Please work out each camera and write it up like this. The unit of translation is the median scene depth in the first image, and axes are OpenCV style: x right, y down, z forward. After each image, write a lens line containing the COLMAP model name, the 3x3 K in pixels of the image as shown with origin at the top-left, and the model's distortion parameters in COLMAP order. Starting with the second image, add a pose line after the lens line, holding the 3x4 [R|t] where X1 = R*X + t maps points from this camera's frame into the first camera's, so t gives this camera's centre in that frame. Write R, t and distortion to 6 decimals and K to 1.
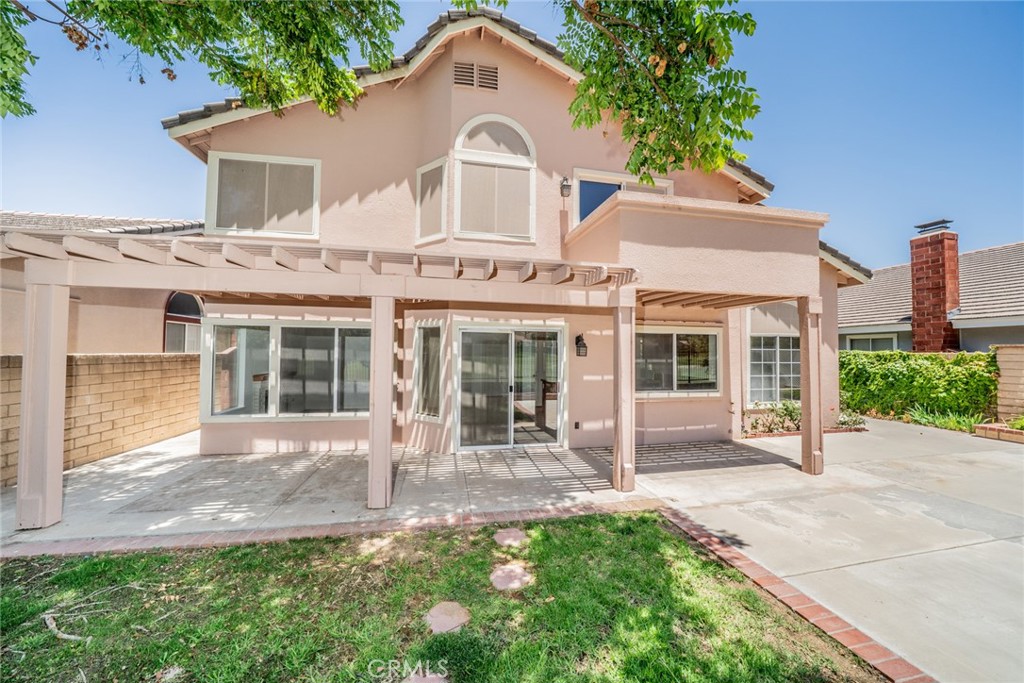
lens RADIAL K [[350.1, 0, 515.9], [0, 350.1, 340.8], [0, 0, 1]] dist [-0.014605, 0.000278]
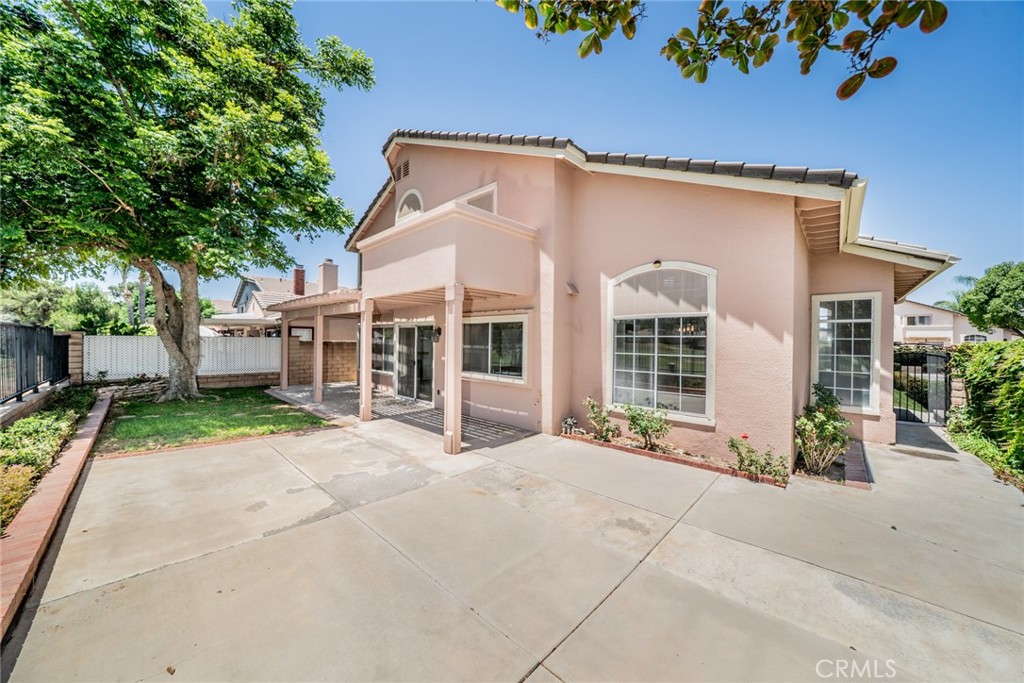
lens RADIAL K [[350.1, 0, 510.8], [0, 350.1, 341.3], [0, 0, 1]] dist [-0.014605, 0.000278]
pose [[0.578919, -0.001149, -0.815385, 1.429278], [0.016680, 0.999806, 0.010434, 0.028716], [0.815215, -0.019641, 0.578826, 0.420954]]
